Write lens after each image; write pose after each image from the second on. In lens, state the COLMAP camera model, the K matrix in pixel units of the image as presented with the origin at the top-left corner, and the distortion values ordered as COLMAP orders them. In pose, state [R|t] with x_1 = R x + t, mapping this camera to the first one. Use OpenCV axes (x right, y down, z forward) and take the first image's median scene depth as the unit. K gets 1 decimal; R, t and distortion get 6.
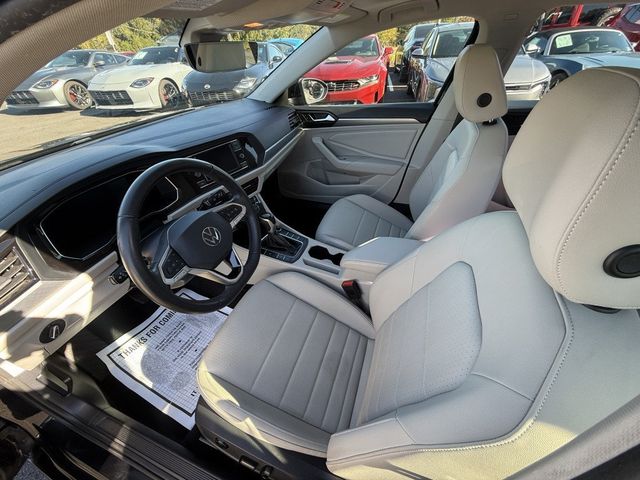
lens RADIAL K [[255.8, 0, 302.8], [0, 255.8, 241.3], [0, 0, 1]] dist [-0.013115, -0.000018]
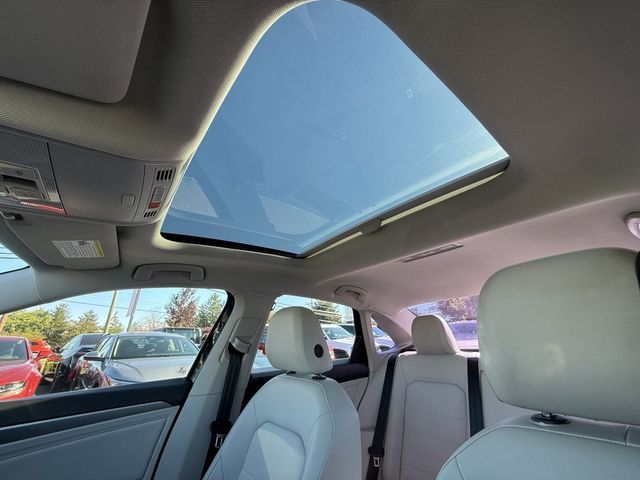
lens RADIAL K [[255.8, 0, 316.9], [0, 255.8, 240.7], [0, 0, 1]] dist [0.012907, 0.000099]
pose [[0.495790, 0.385806, 0.778040, -0.075117], [0.509134, 0.596663, -0.620302, -0.087454], [-0.703544, 0.703667, 0.099393, 0.319563]]
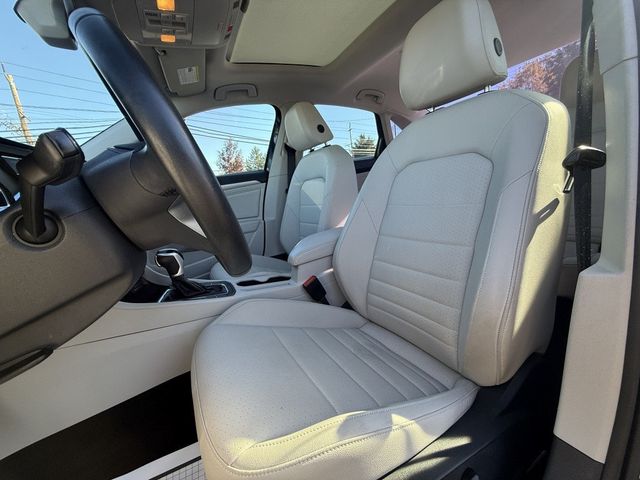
lens RADIAL K [[255.8, 0, 316.9], [0, 255.8, 240.7], [0, 0, 1]] dist [0.012907, 0.000099]
pose [[0.635701, -0.153896, 0.756439, -0.337916], [0.525522, 0.804059, -0.278057, 0.236773], [-0.565430, 0.574286, 0.592017, 0.283498]]
